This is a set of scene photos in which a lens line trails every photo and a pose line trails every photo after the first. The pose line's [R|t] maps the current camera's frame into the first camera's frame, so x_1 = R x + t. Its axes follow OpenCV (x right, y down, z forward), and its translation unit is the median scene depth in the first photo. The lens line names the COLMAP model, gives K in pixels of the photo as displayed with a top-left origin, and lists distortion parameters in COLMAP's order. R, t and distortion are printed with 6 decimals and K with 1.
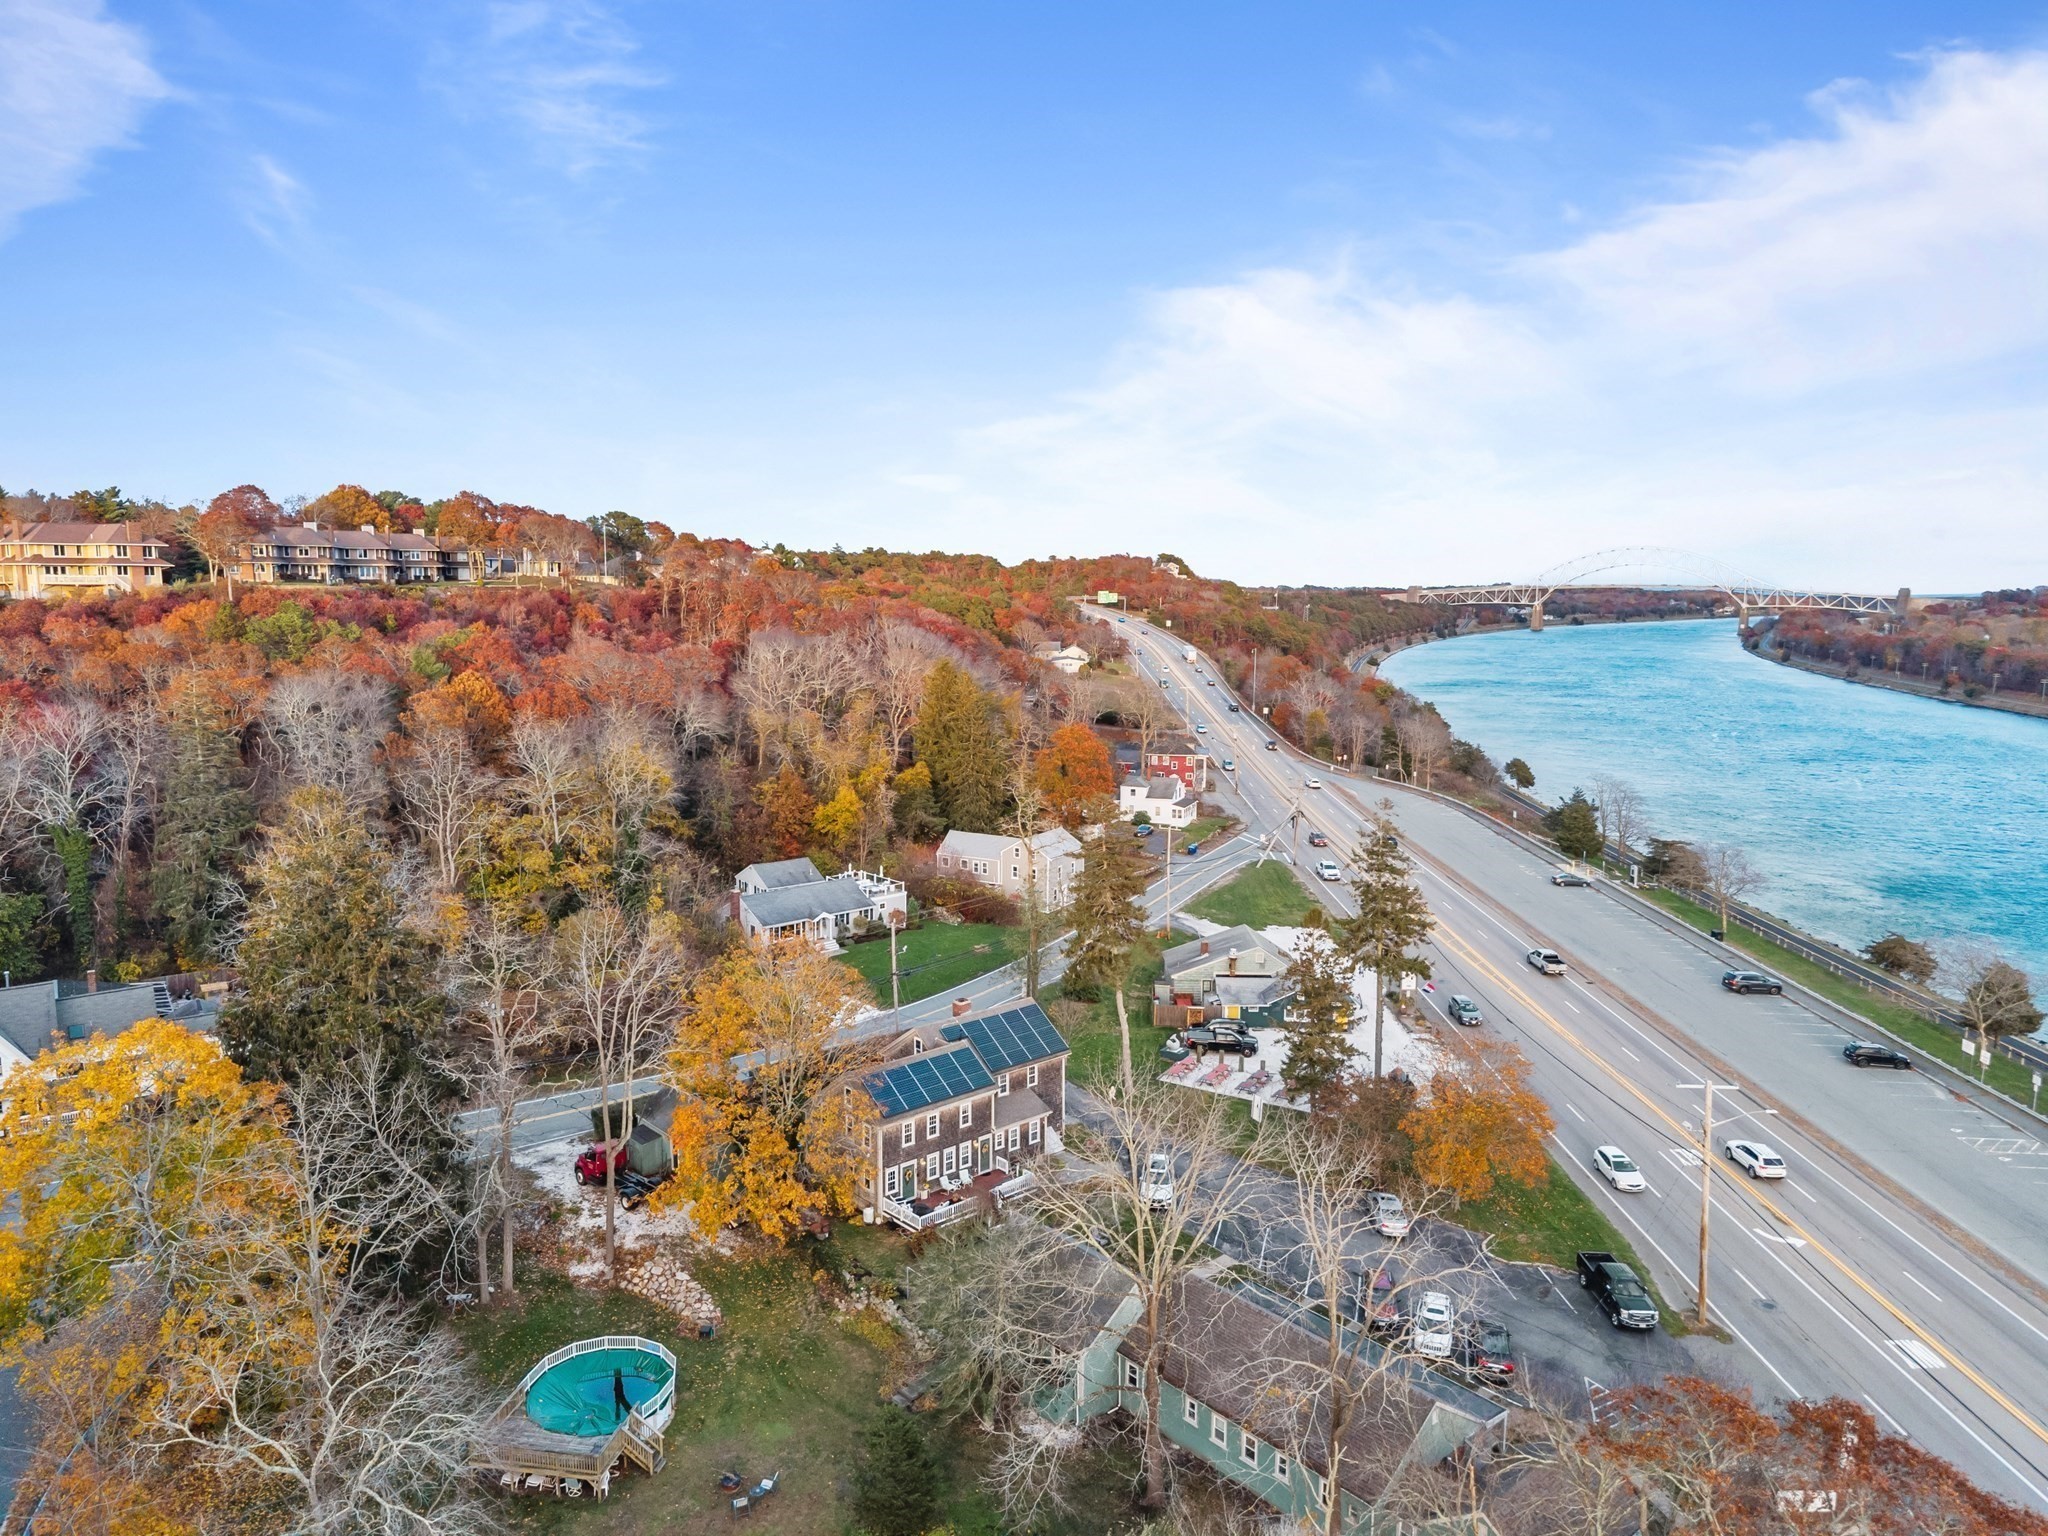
lens RADIAL K [[1381.1, 0, 1024.0], [0, 1381.1, 738.5], [0, 0, 1]] dist [0.020238, -0.018939]
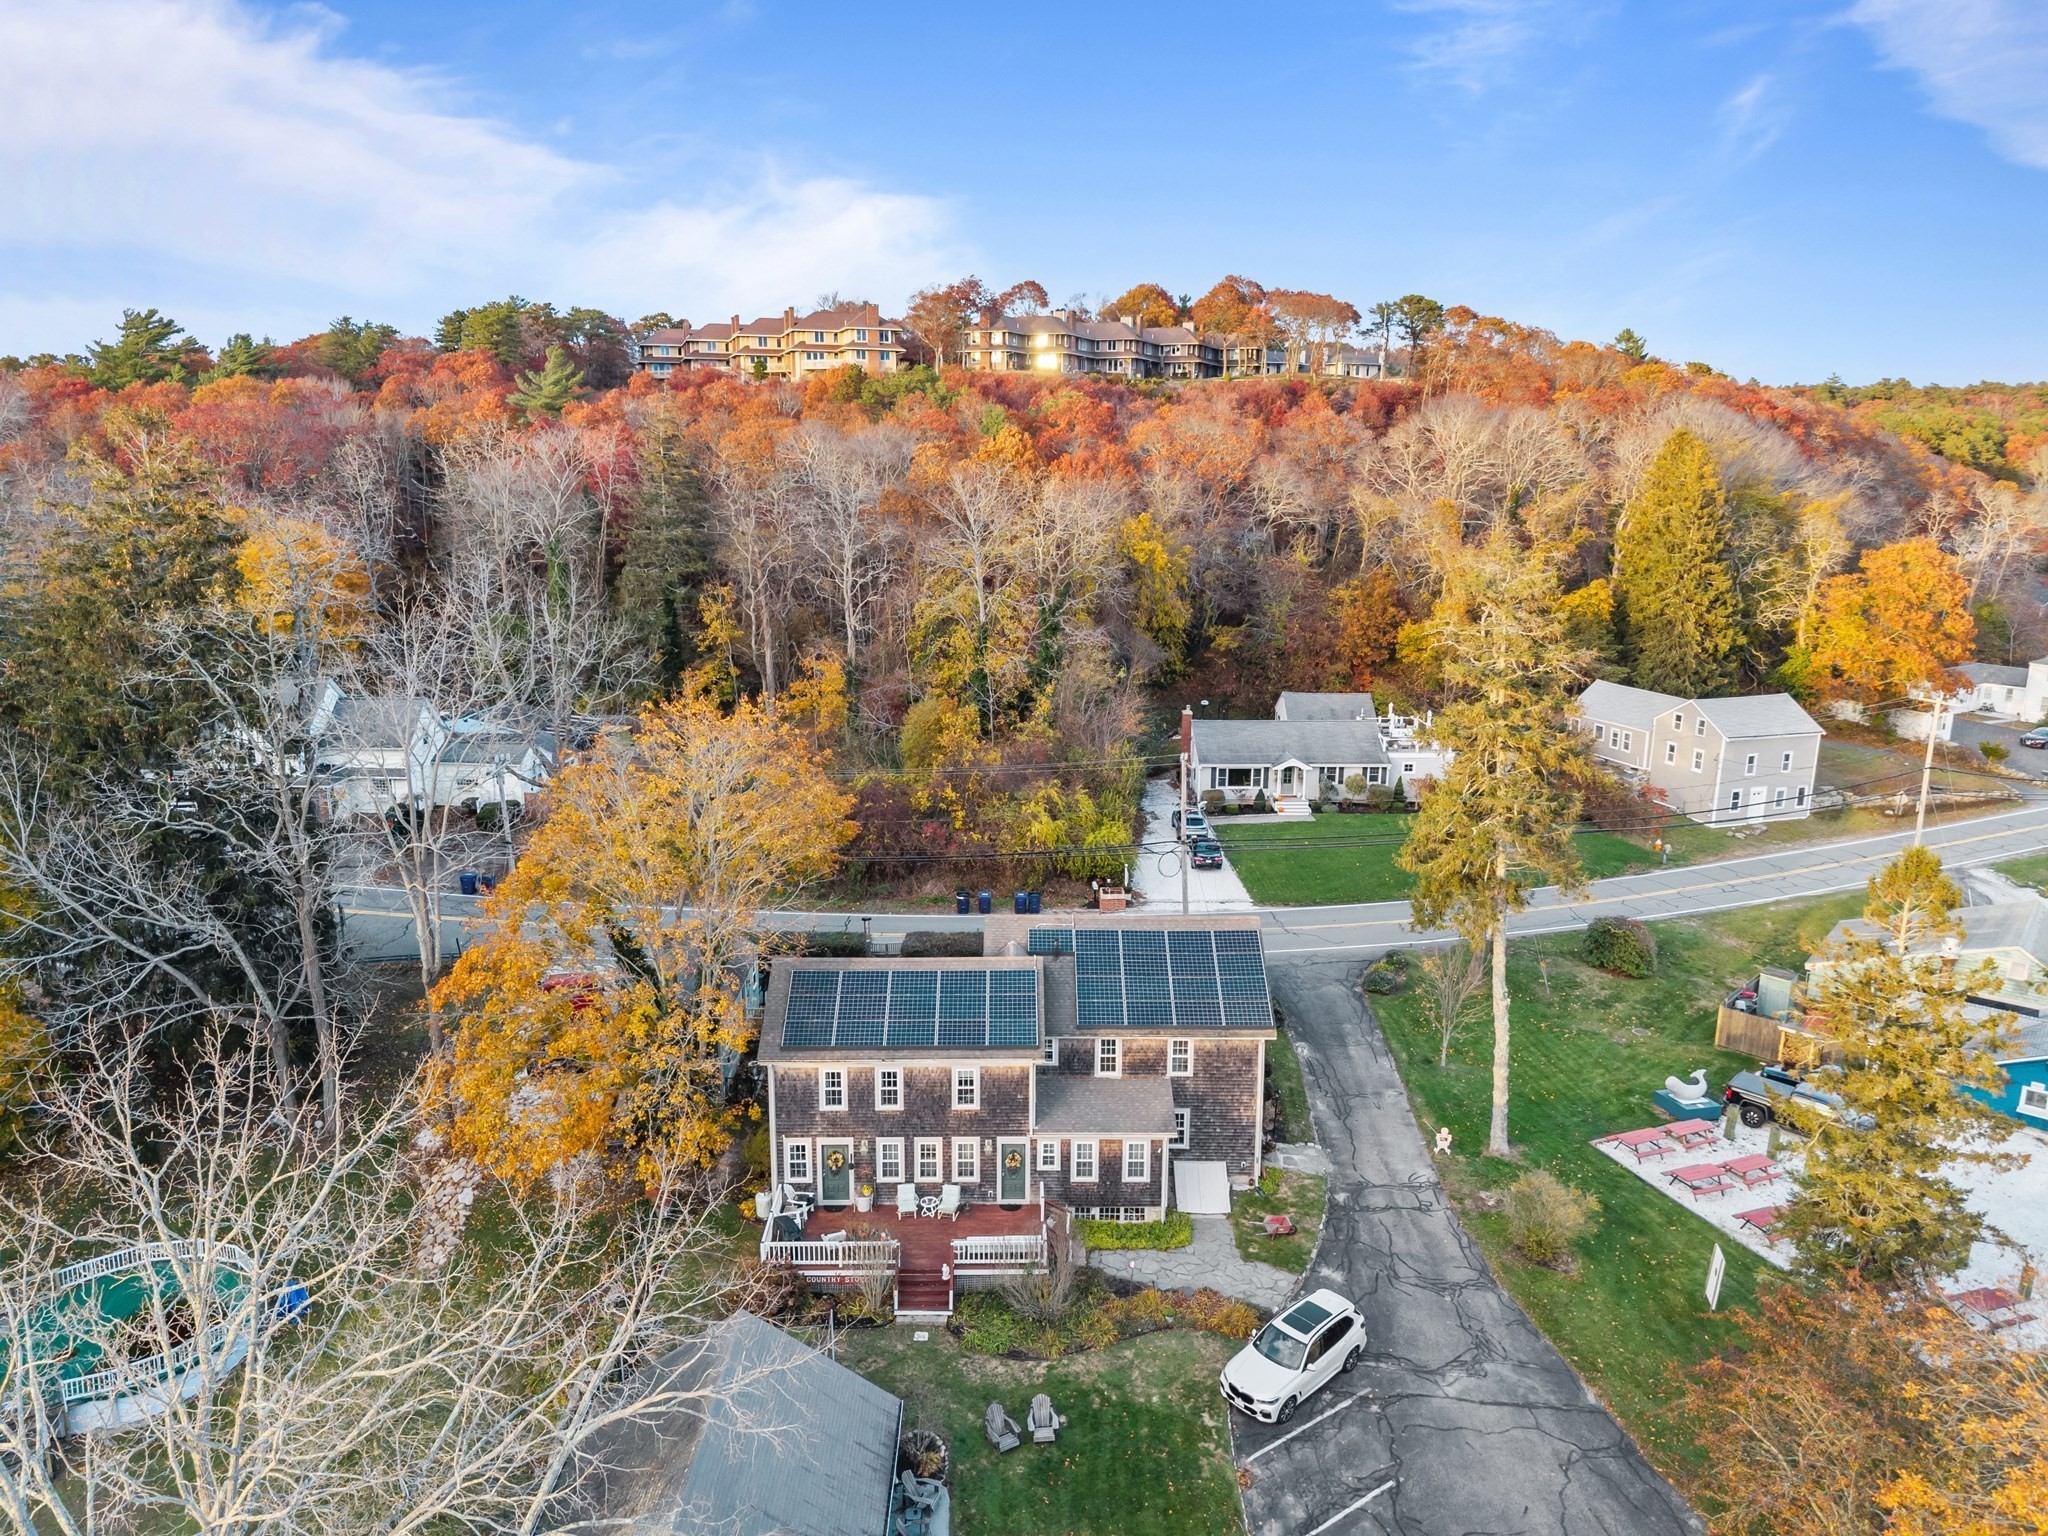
lens RADIAL K [[1381.1, 0, 1024.0], [0, 1381.1, 738.5], [0, 0, 1]] dist [0.020238, -0.018939]
pose [[0.761604, 0.134402, -0.633952, 0.279310], [-0.078606, 0.990193, 0.115494, 0.069582], [0.643257, -0.038129, 0.764700, 0.573202]]
